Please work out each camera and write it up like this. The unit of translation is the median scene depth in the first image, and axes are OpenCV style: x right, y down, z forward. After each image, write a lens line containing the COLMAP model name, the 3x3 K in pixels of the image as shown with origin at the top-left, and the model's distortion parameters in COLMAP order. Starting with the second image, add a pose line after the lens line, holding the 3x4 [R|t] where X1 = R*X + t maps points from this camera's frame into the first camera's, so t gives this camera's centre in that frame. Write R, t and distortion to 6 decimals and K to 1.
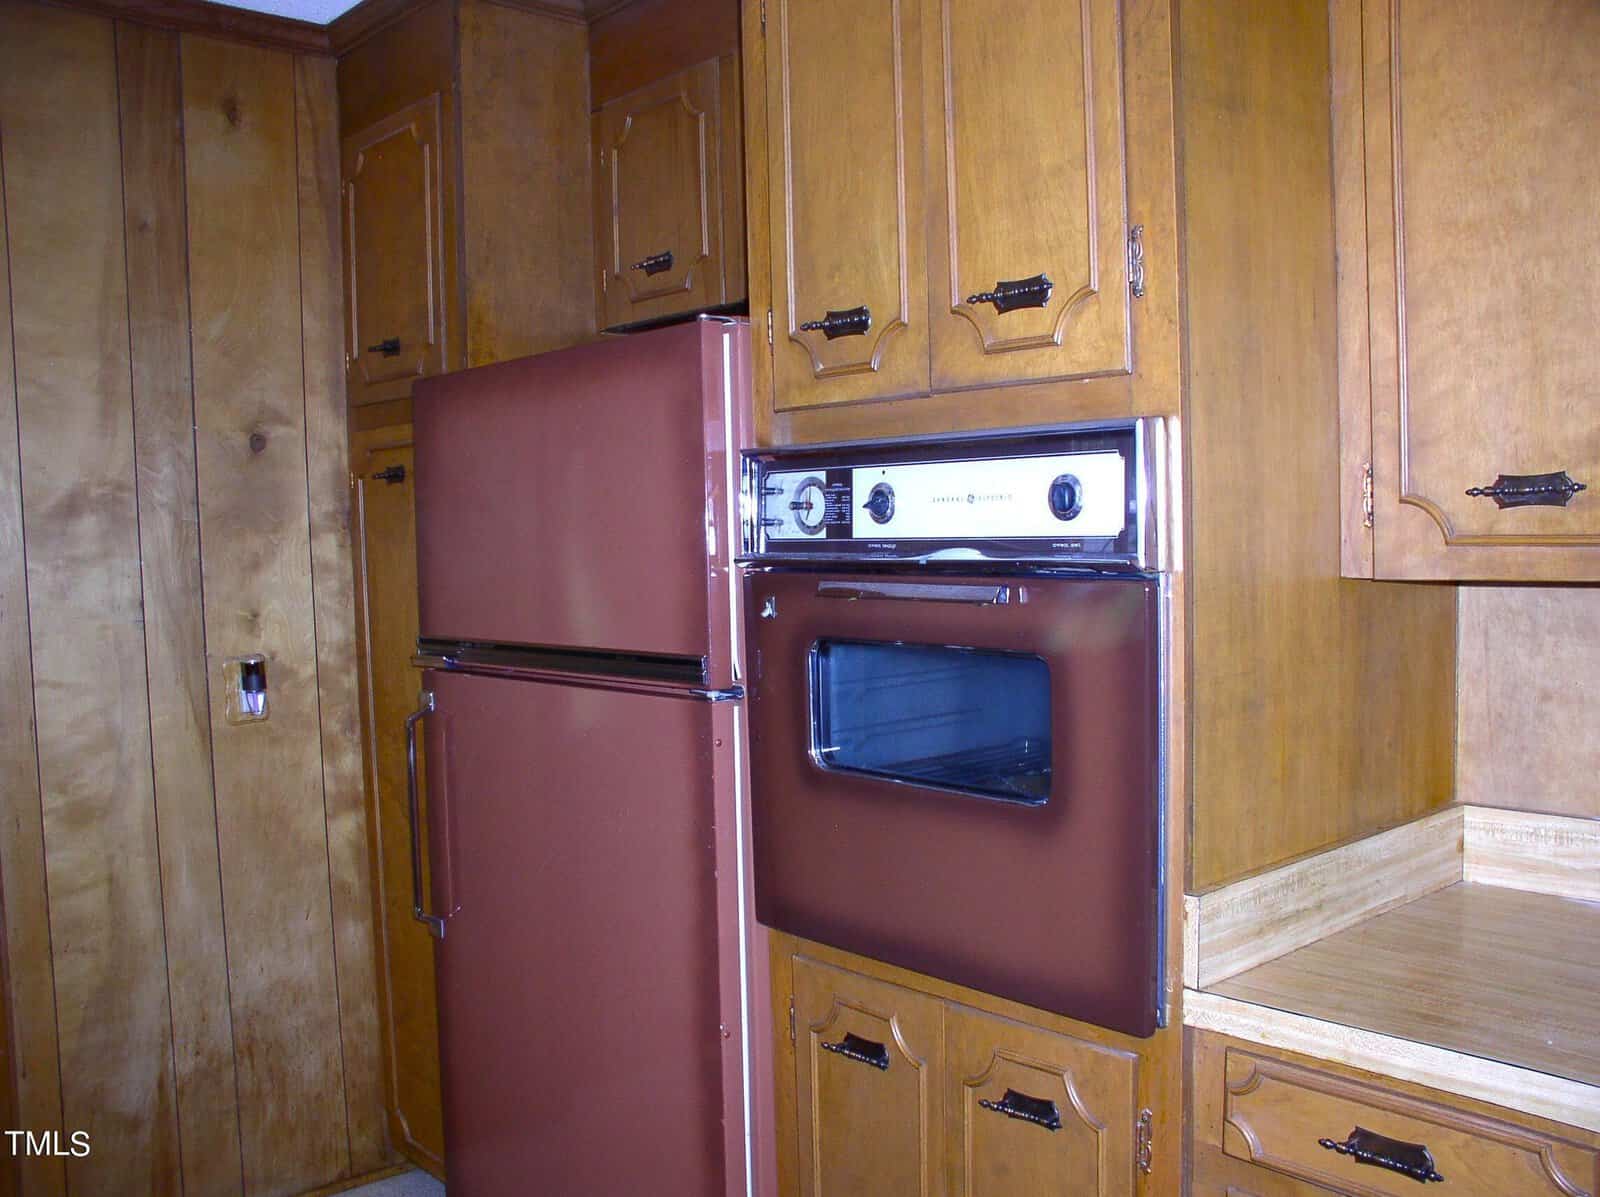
lens RADIAL K [[1511.7, 0, 794.7], [0, 1511.7, 614.9], [0, 0, 1]] dist [-0.217766, 0.288946]
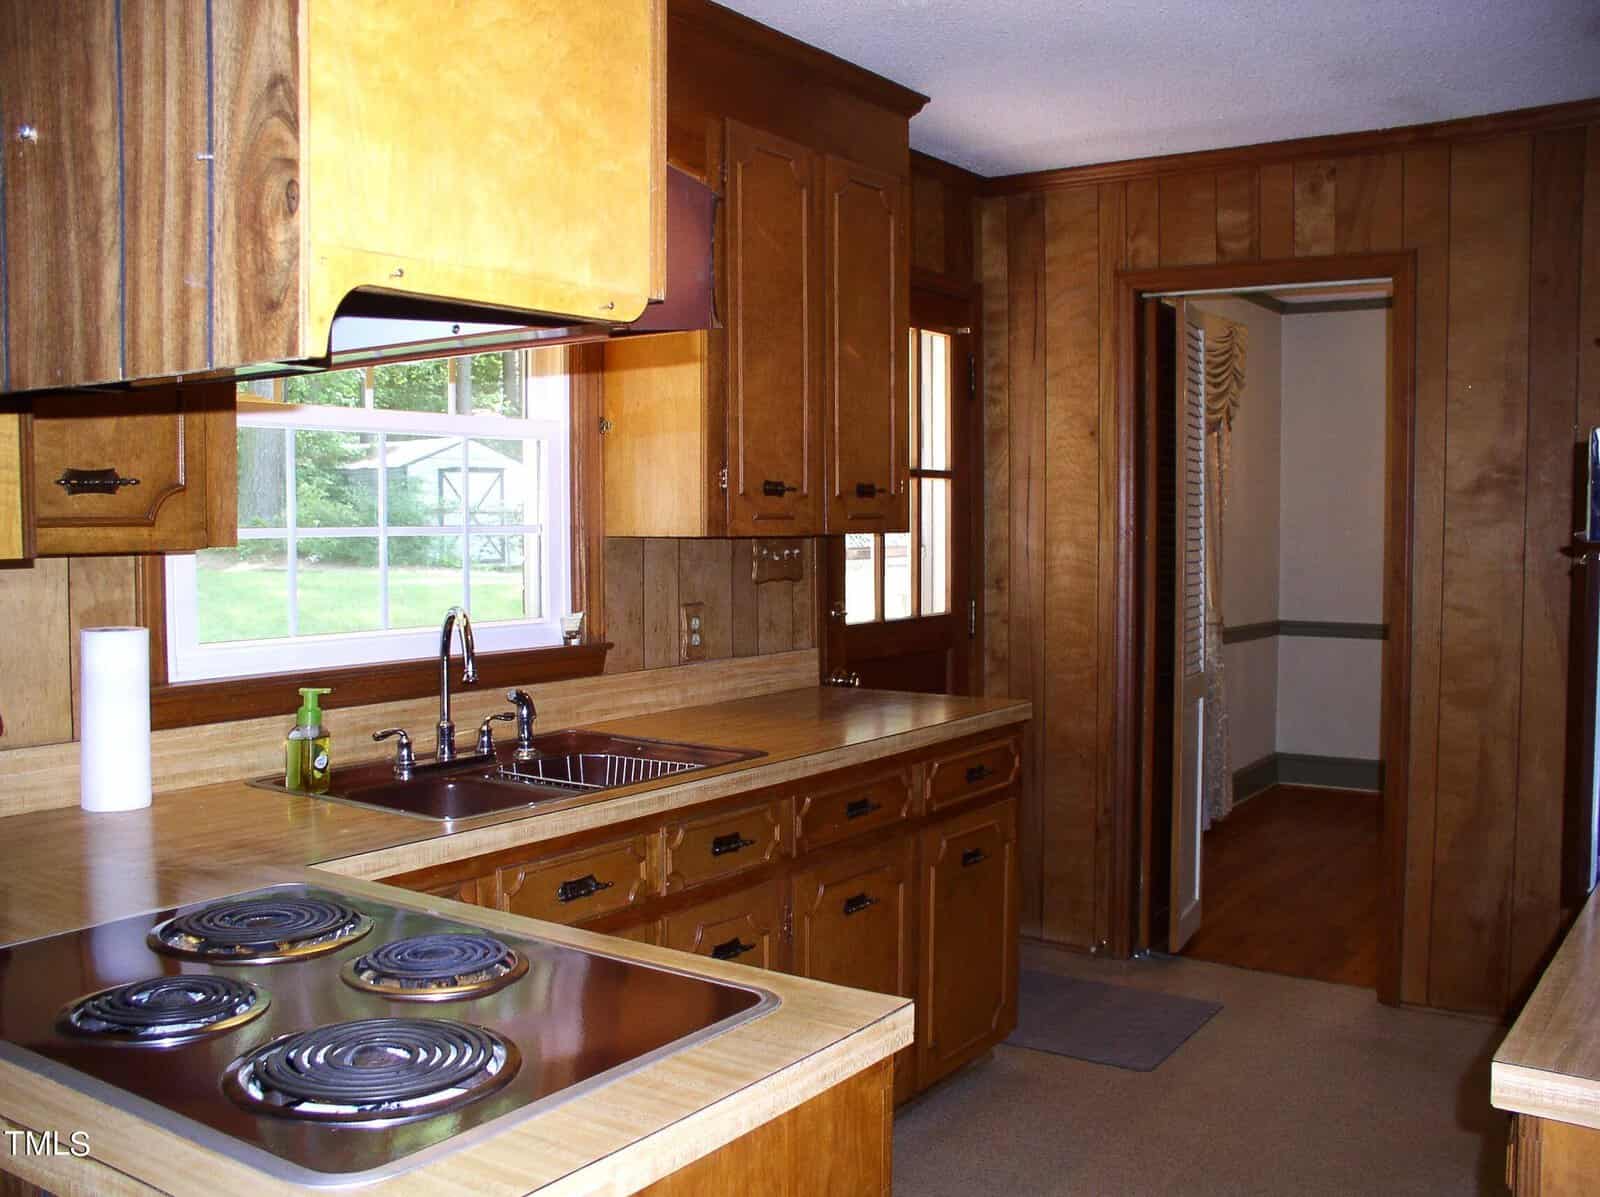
lens RADIAL K [[1511.7, 0, 794.7], [0, 1511.7, 614.9], [0, 0, 1]] dist [-0.217766, 0.288946]
pose [[0.627733, 0.077808, -0.774531, 0.188277], [-0.068088, 0.996667, 0.044940, 0.032169], [0.775446, 0.024526, 0.630938, -0.393080]]
